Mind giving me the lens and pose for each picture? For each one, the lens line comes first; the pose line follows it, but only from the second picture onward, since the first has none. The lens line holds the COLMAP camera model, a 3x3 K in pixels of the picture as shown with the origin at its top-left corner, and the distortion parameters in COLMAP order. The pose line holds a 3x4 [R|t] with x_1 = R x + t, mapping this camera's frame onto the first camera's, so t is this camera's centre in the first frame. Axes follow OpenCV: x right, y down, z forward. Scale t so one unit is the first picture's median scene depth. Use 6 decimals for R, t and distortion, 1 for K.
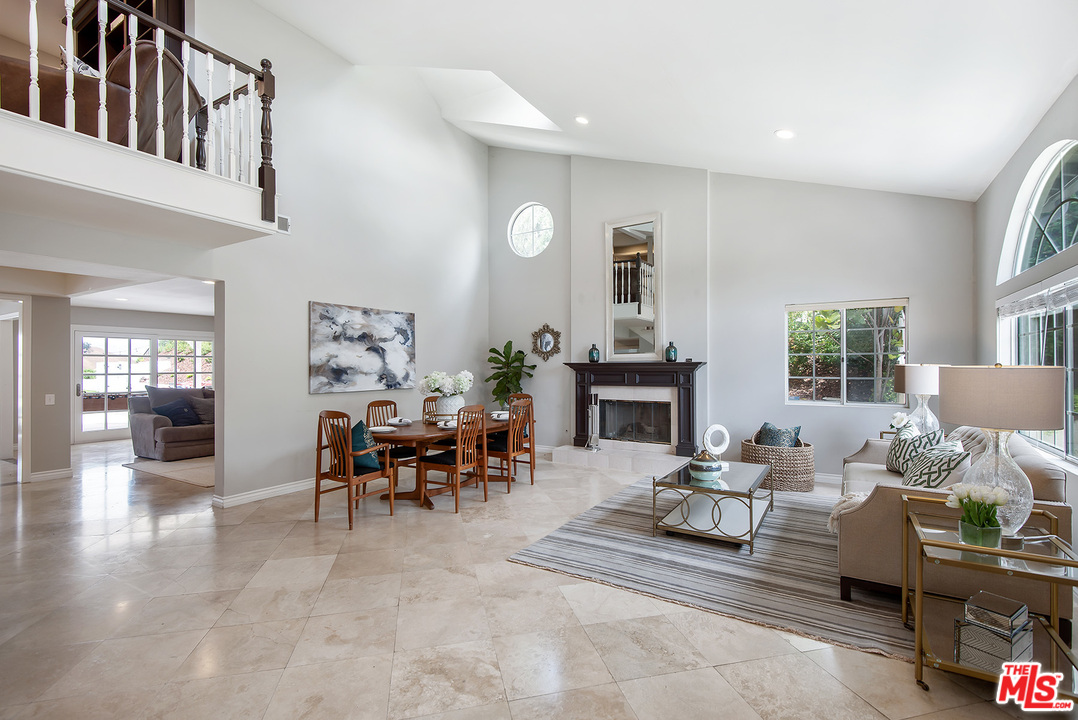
lens RADIAL K [[495.7, 0, 551.3], [0, 495.7, 362.0], [0, 0, 1]] dist [0.008168, -0.008396]
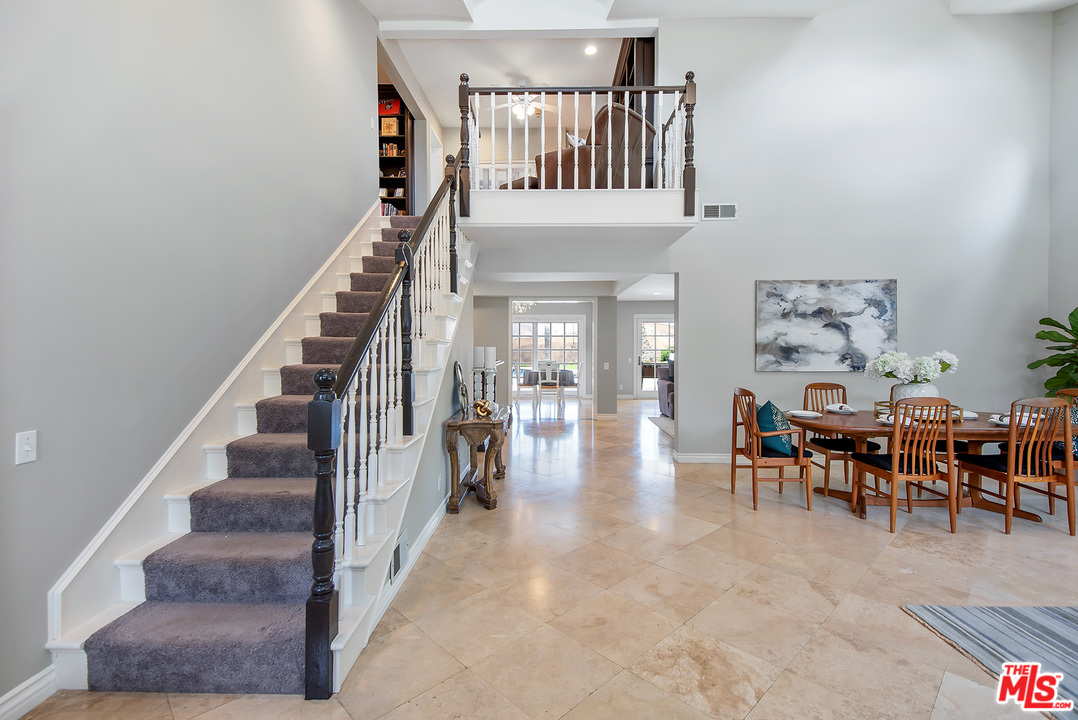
lens RADIAL K [[495.7, 0, 525.7], [0, 495.7, 344.7], [0, 0, 1]] dist [0.008168, -0.008396]
pose [[0.476847, 0.005200, -0.878971, 0.210713], [0.003632, 0.999962, 0.007886, -0.000482], [0.878979, -0.006953, 0.476811, 0.114136]]
